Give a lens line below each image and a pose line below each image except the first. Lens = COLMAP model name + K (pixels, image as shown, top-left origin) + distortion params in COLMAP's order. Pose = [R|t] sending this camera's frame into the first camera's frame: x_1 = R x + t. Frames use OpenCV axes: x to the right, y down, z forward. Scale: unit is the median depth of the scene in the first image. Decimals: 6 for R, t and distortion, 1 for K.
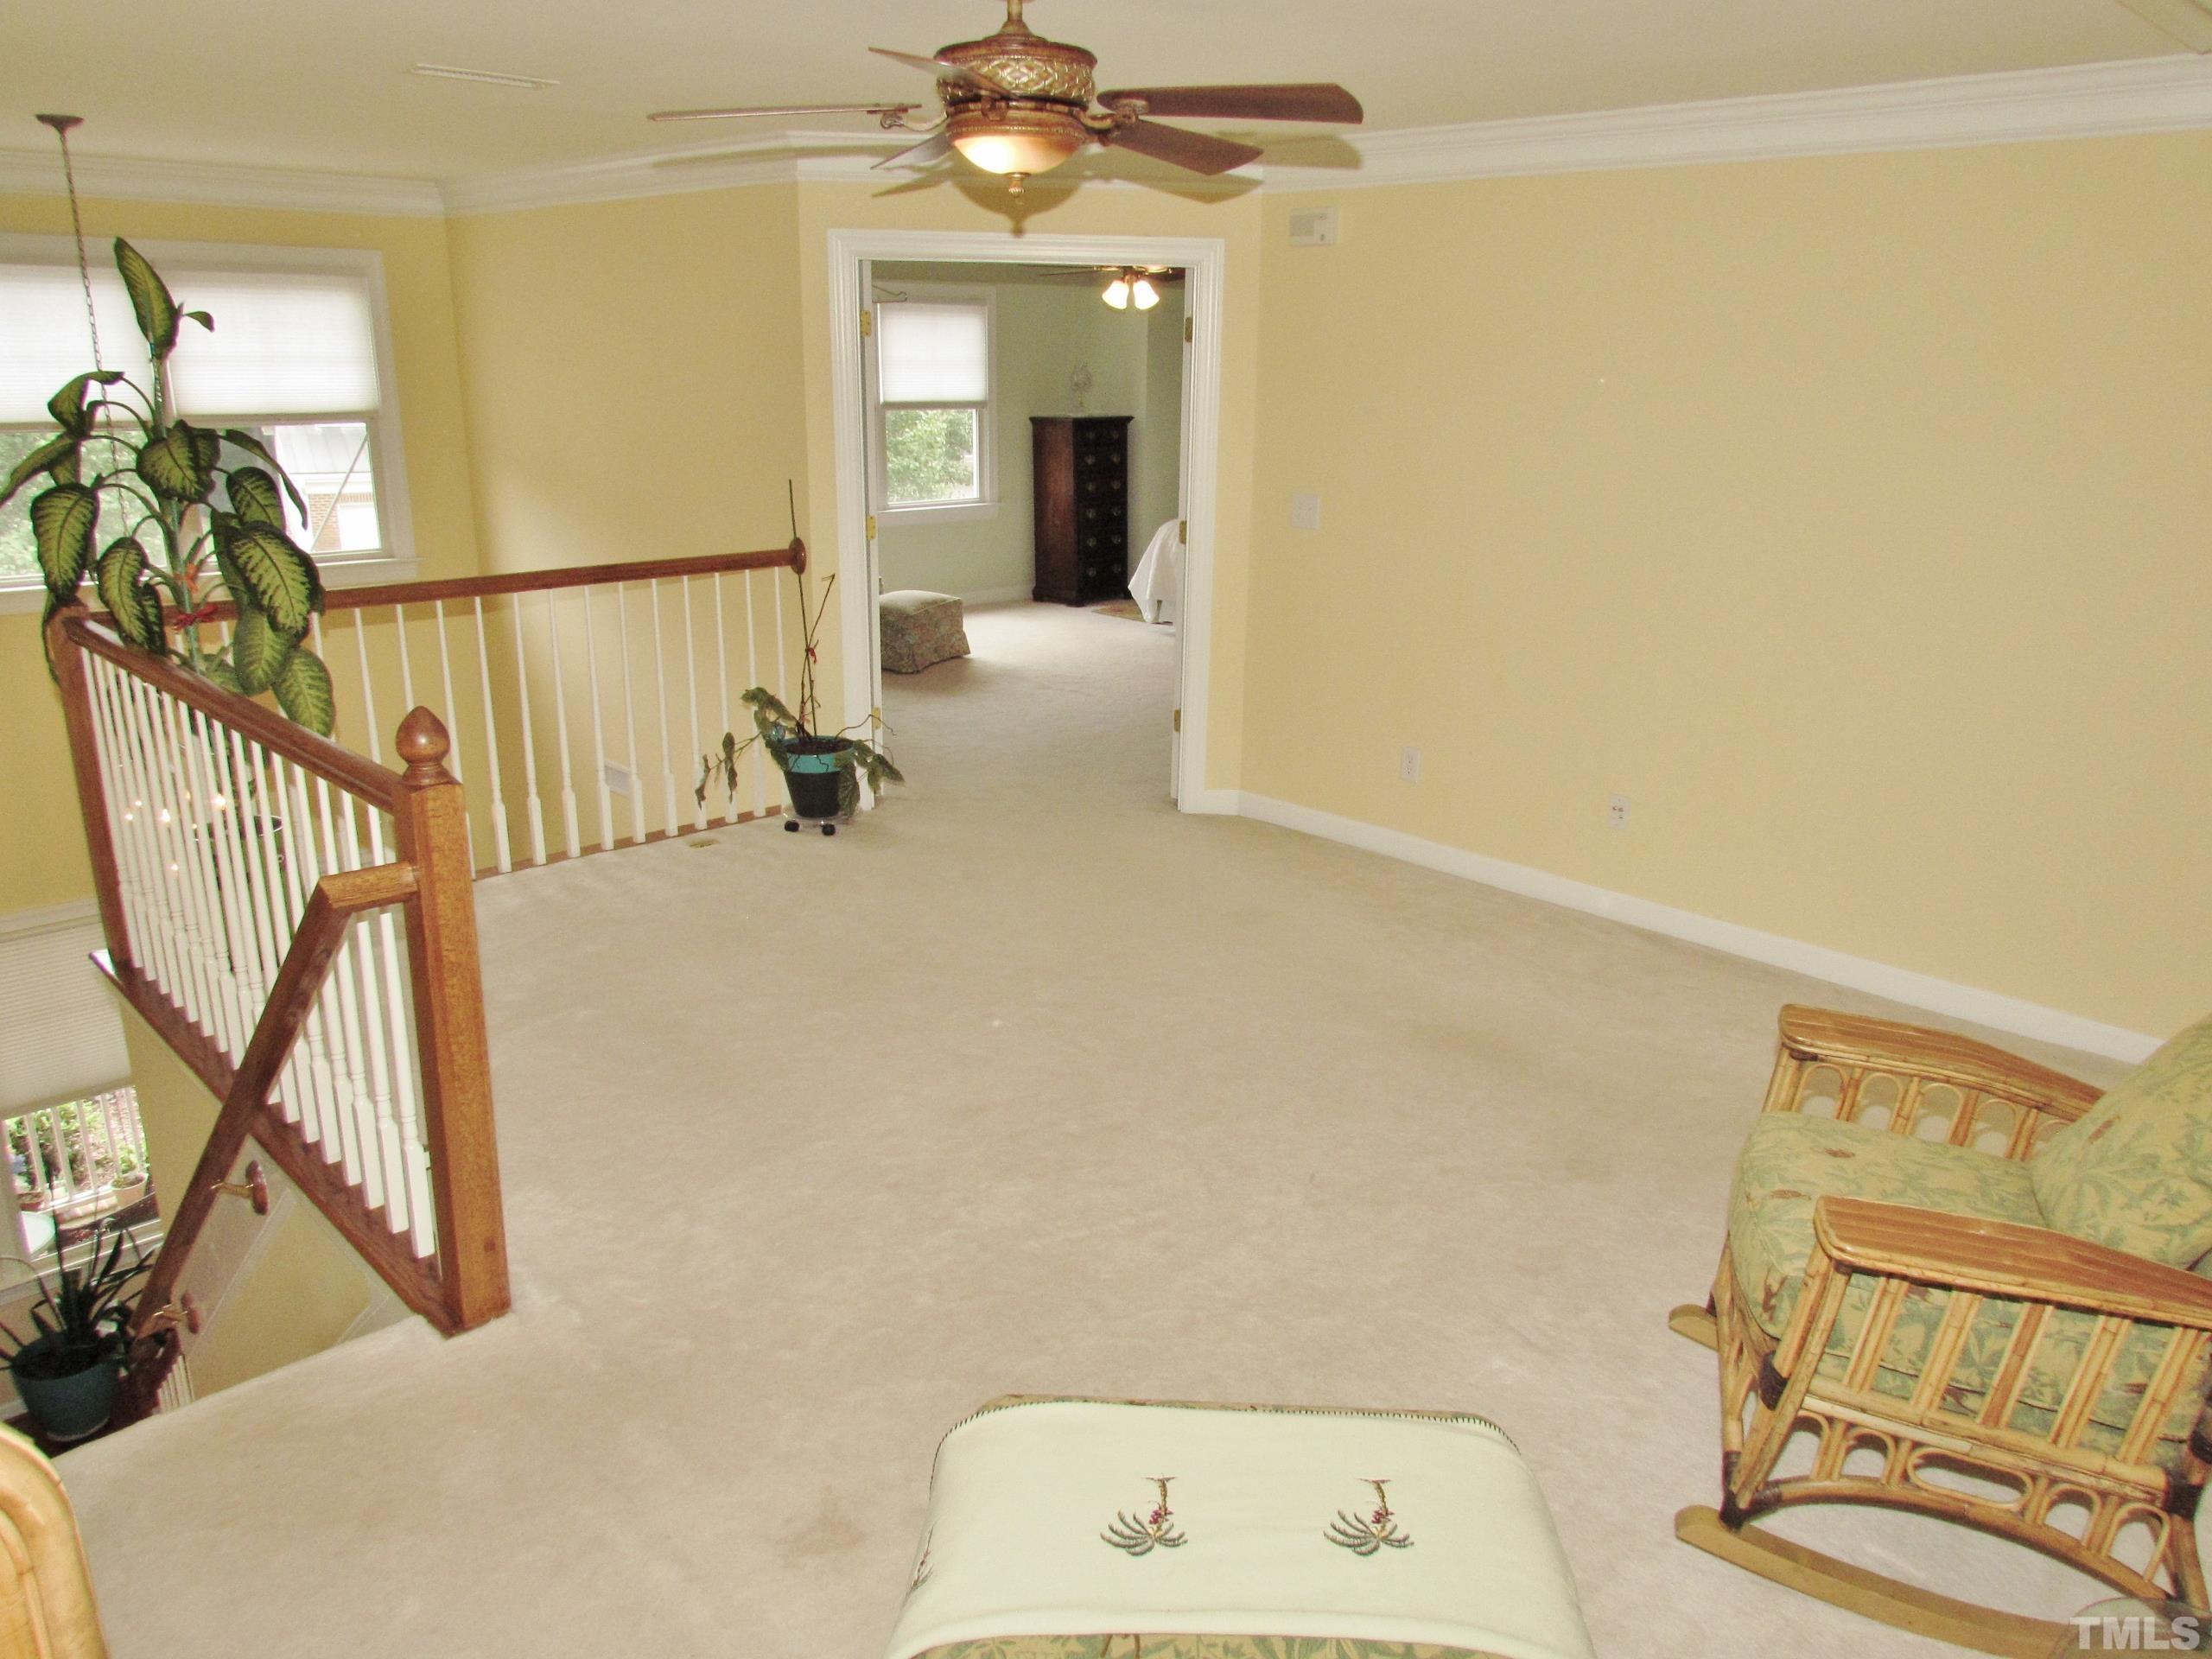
lens RADIAL K [[1569.1, 0, 1107.9], [0, 1569.1, 828.1], [0, 0, 1]] dist [-0.045034, 0.026605]
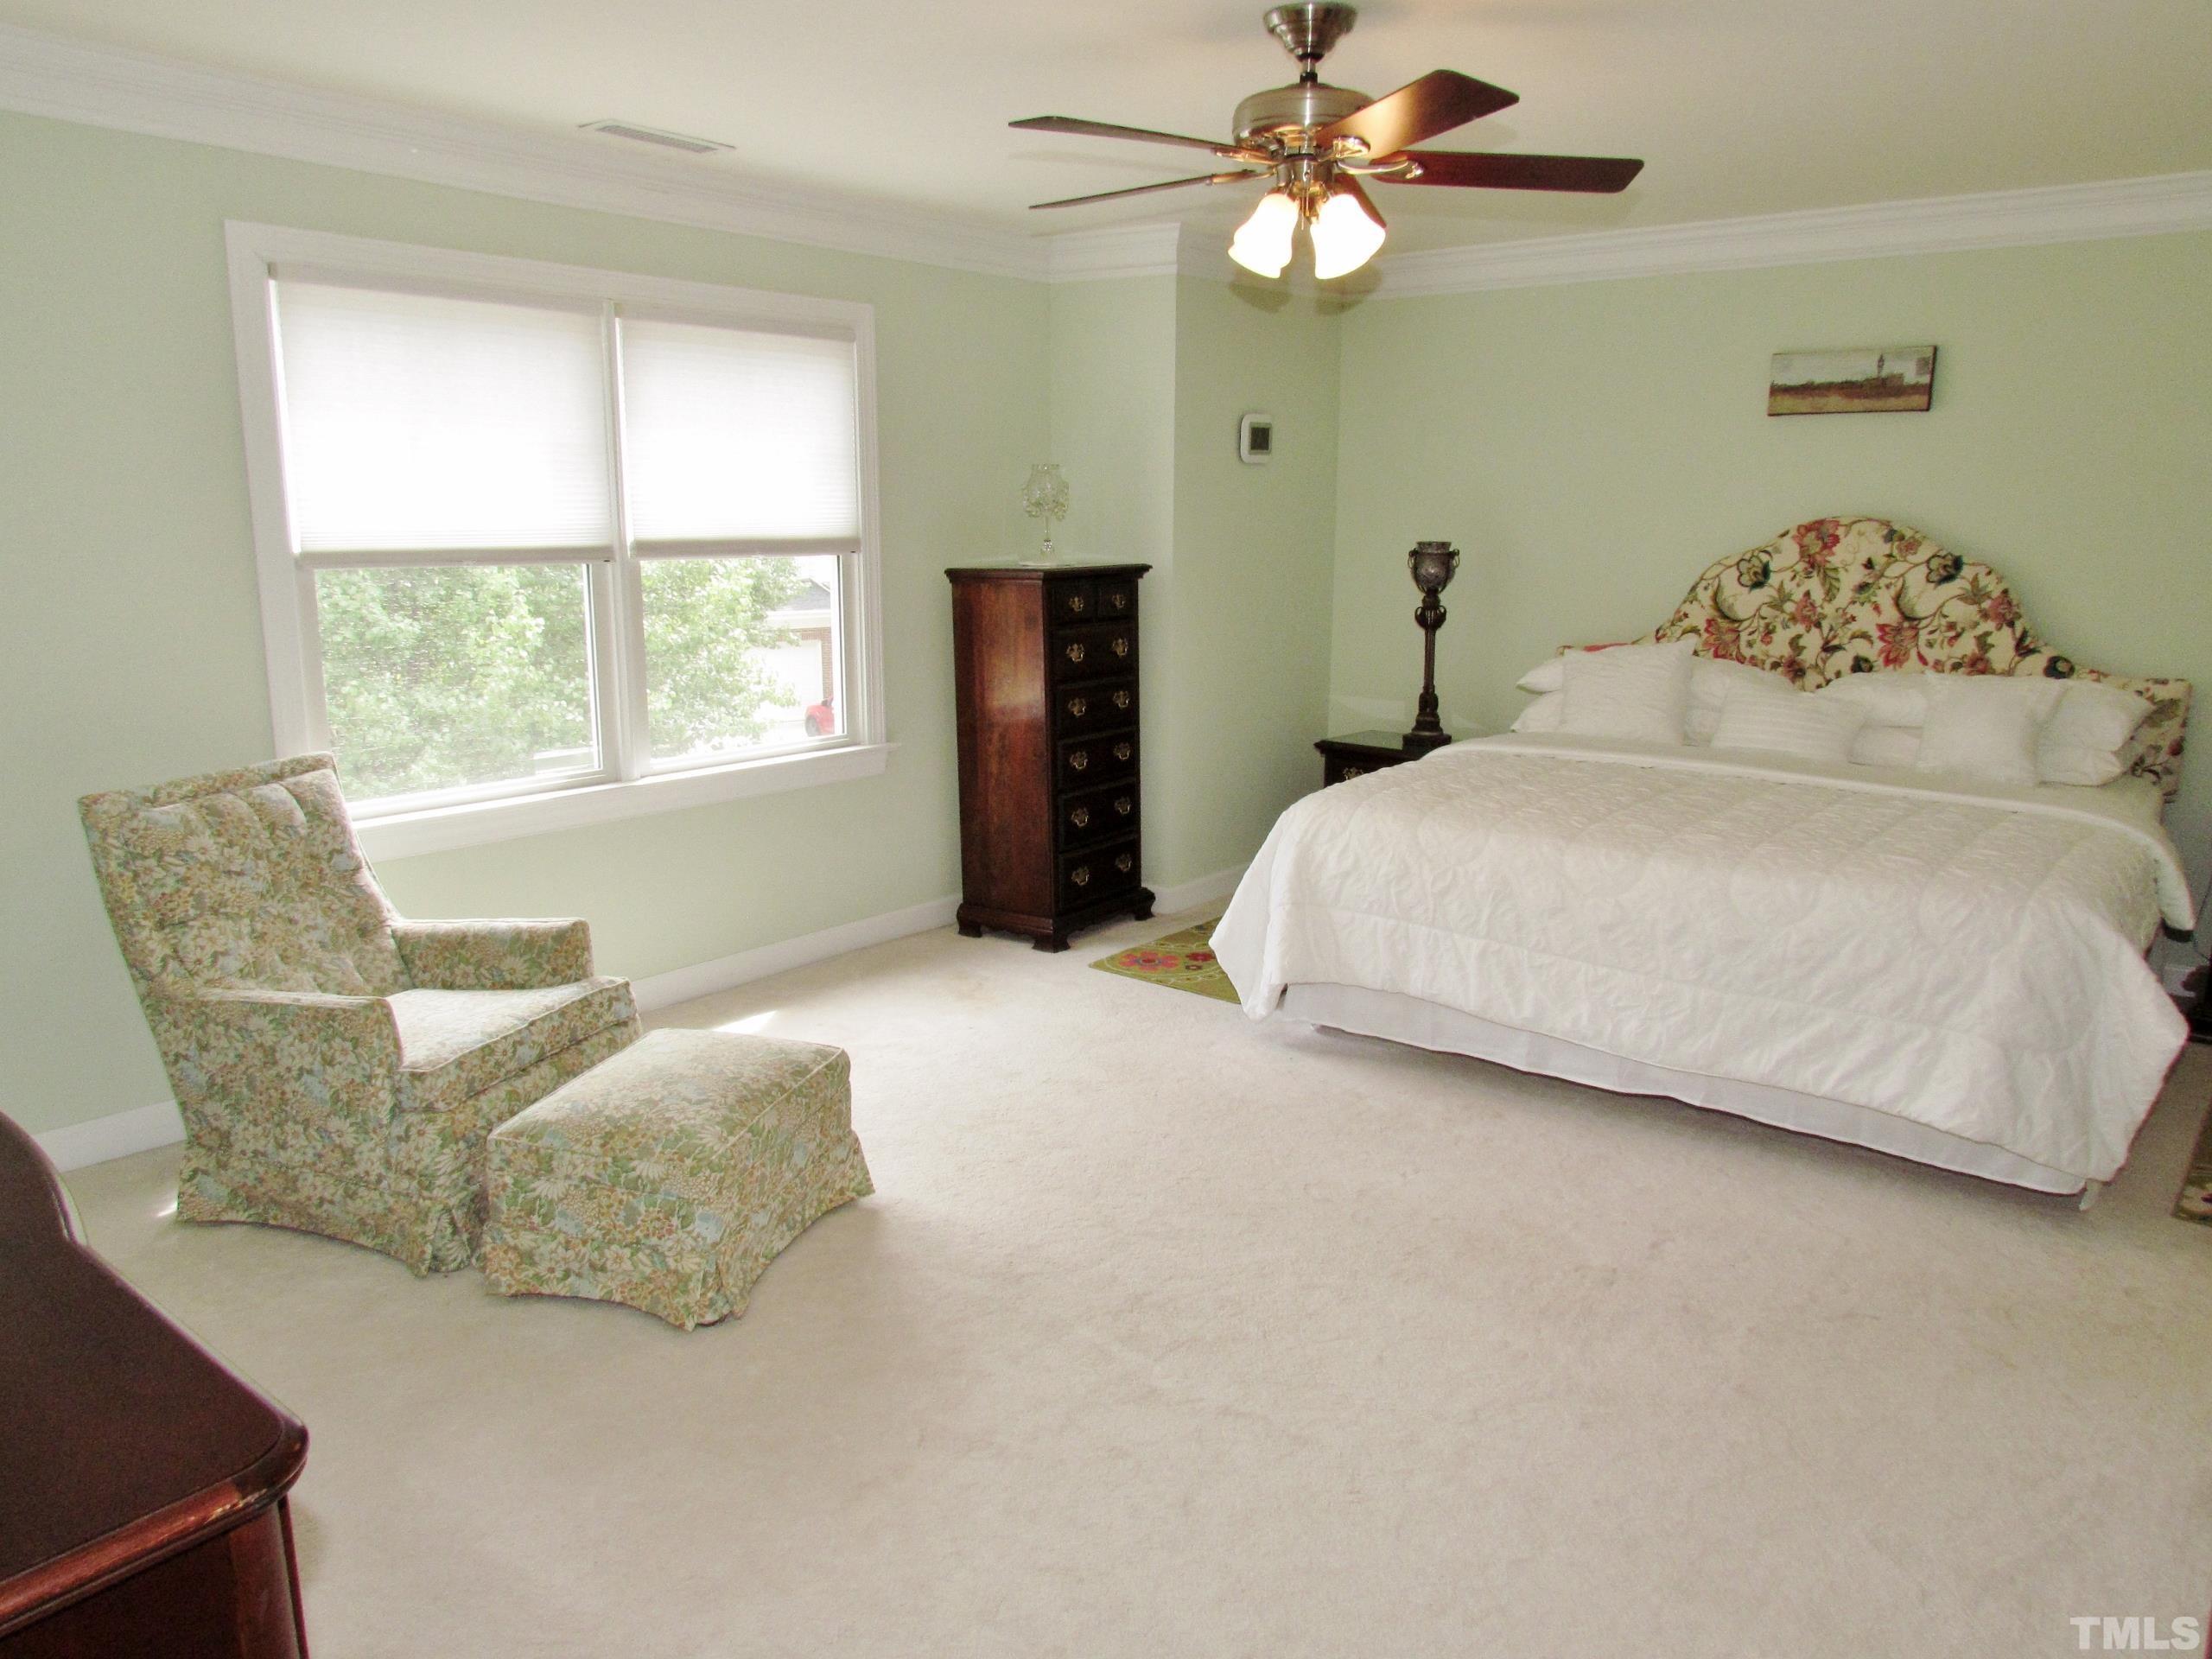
lens RADIAL K [[1569.1, 0, 1095.0], [0, 1569.1, 827.8], [0, 0, 1]] dist [-0.045034, 0.026605]
pose [[0.992617, -0.032053, 0.116980, -0.063793], [0.042580, 0.995154, -0.088626, -0.135879], [-0.113573, 0.092953, 0.989172, 0.515037]]
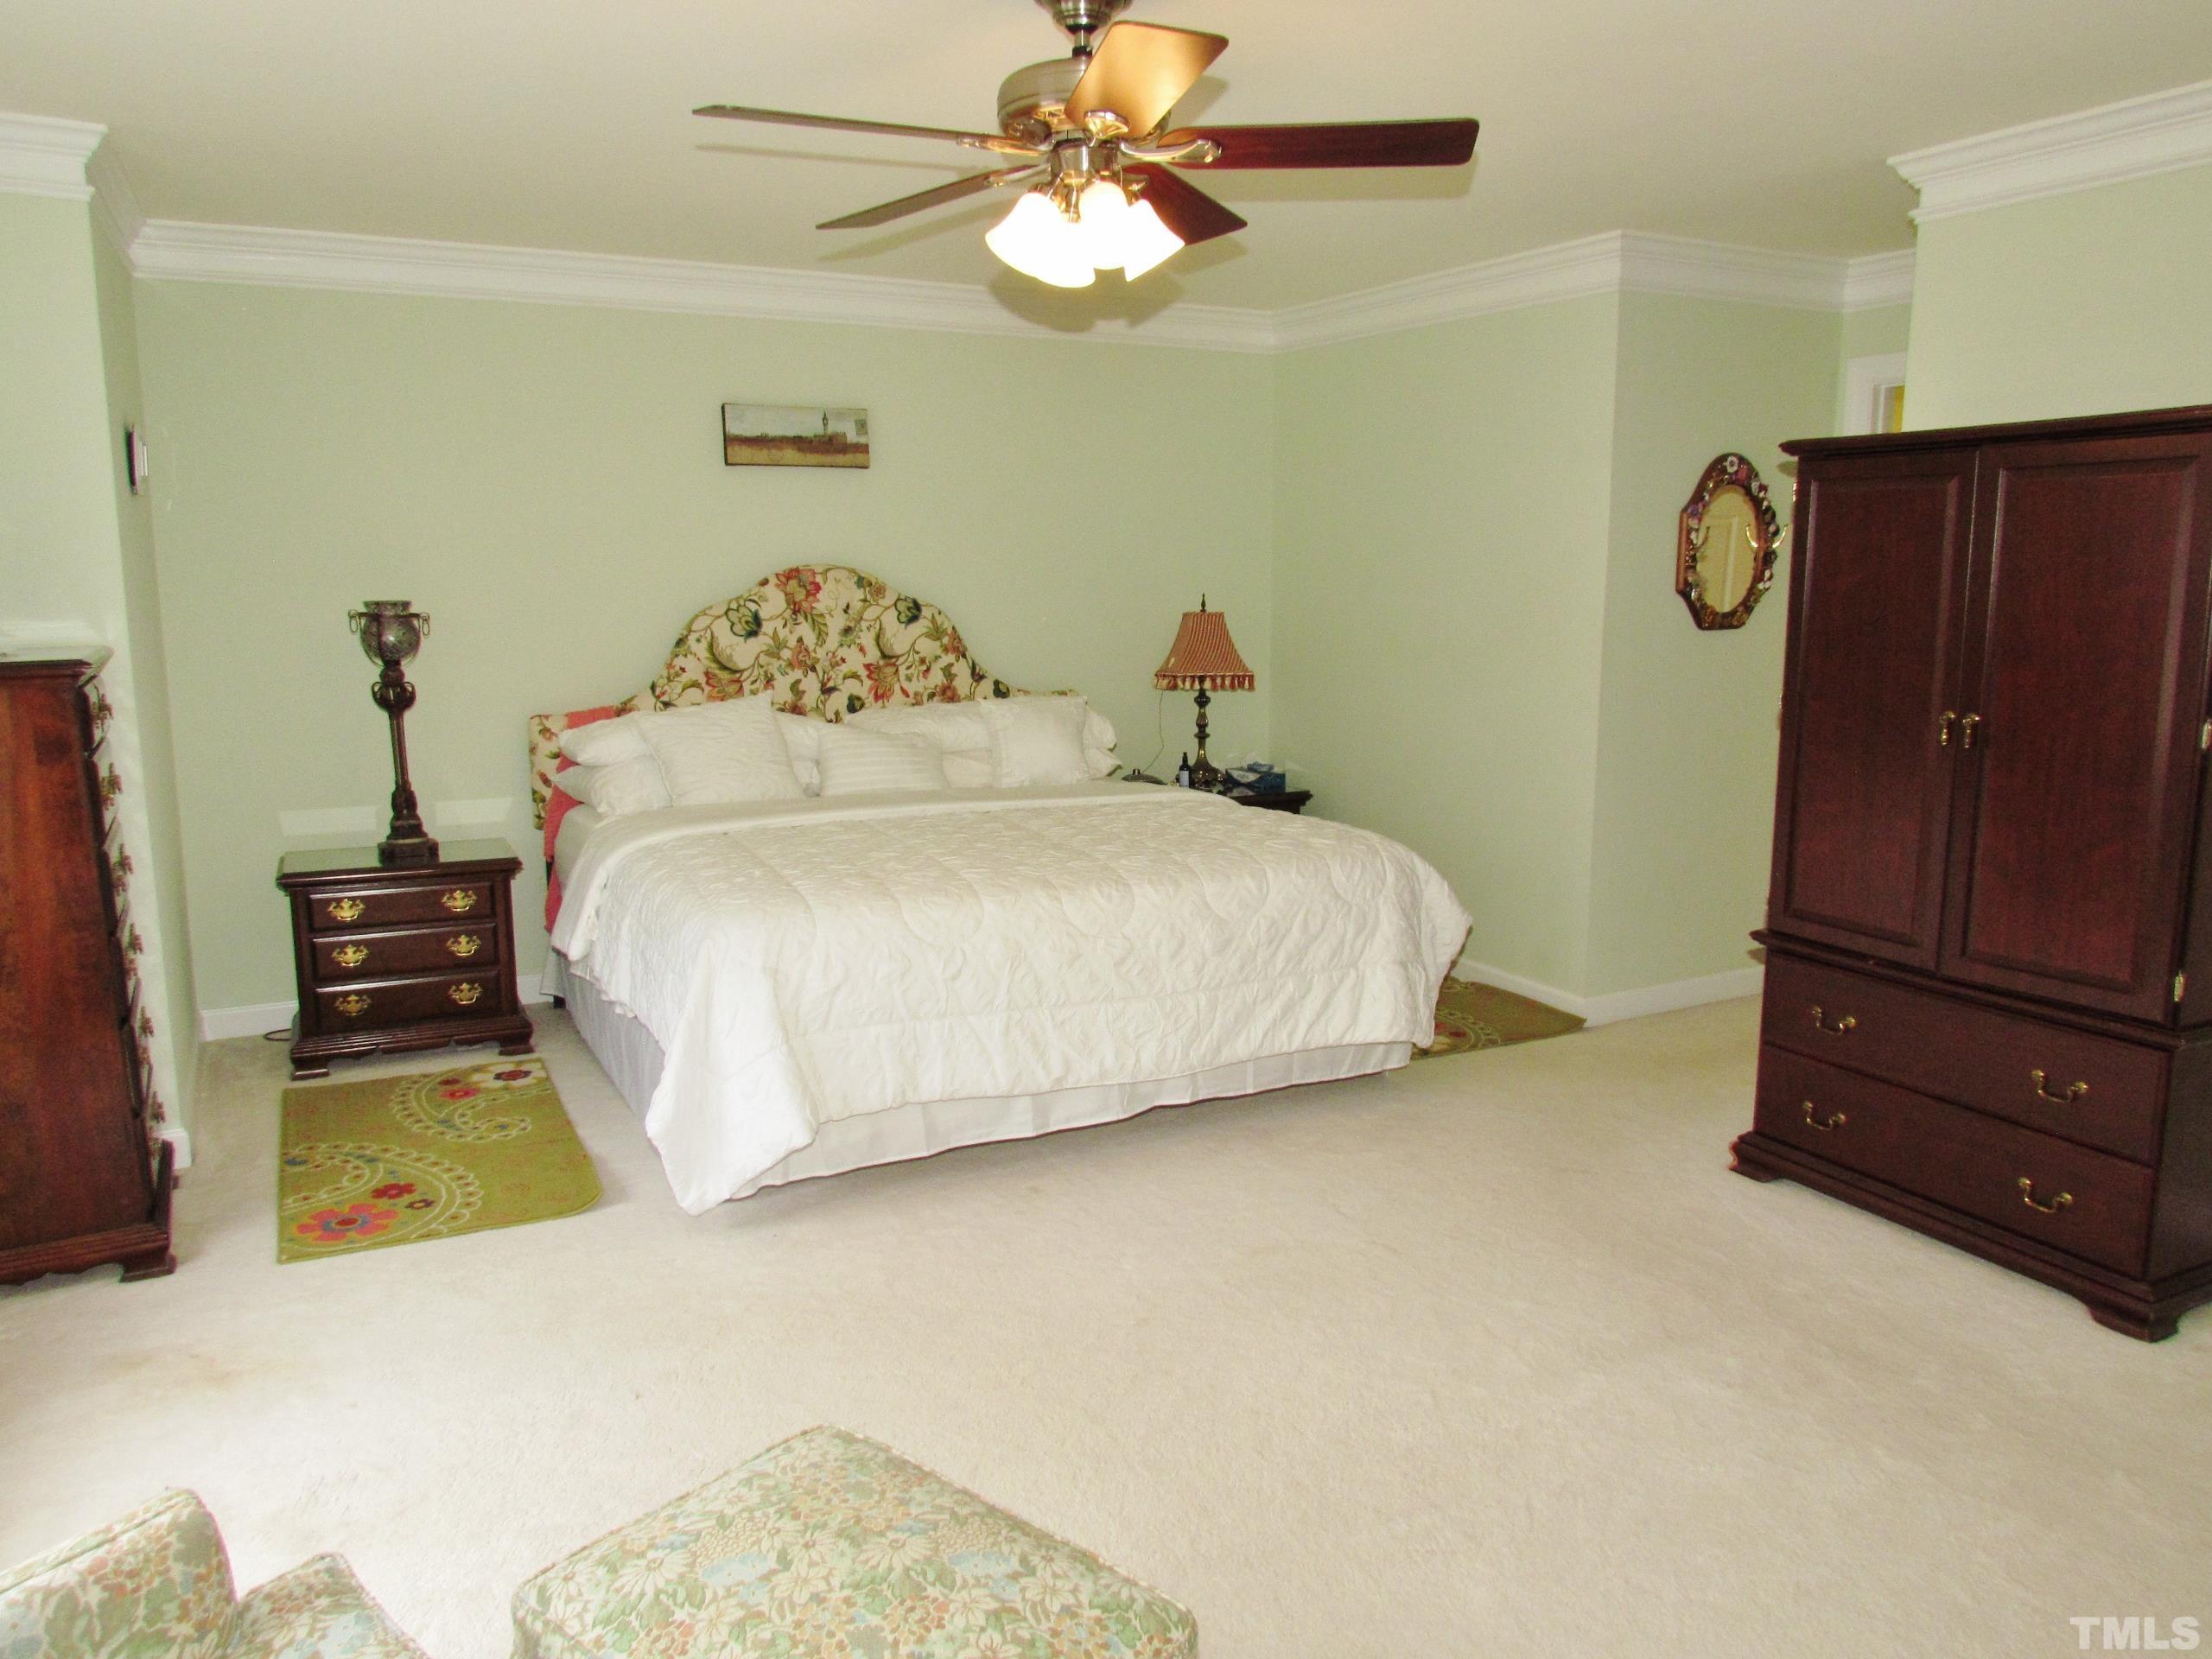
lens RADIAL K [[1569.1, 0, 1098.2], [0, 1569.1, 827.2], [0, 0, 1]] dist [-0.045034, 0.026605]
pose [[0.280653, -0.164140, 0.945670, -0.224918], [0.279650, 0.956505, 0.083027, -0.193401], [-0.918166, 0.241155, 0.314348, 0.710895]]
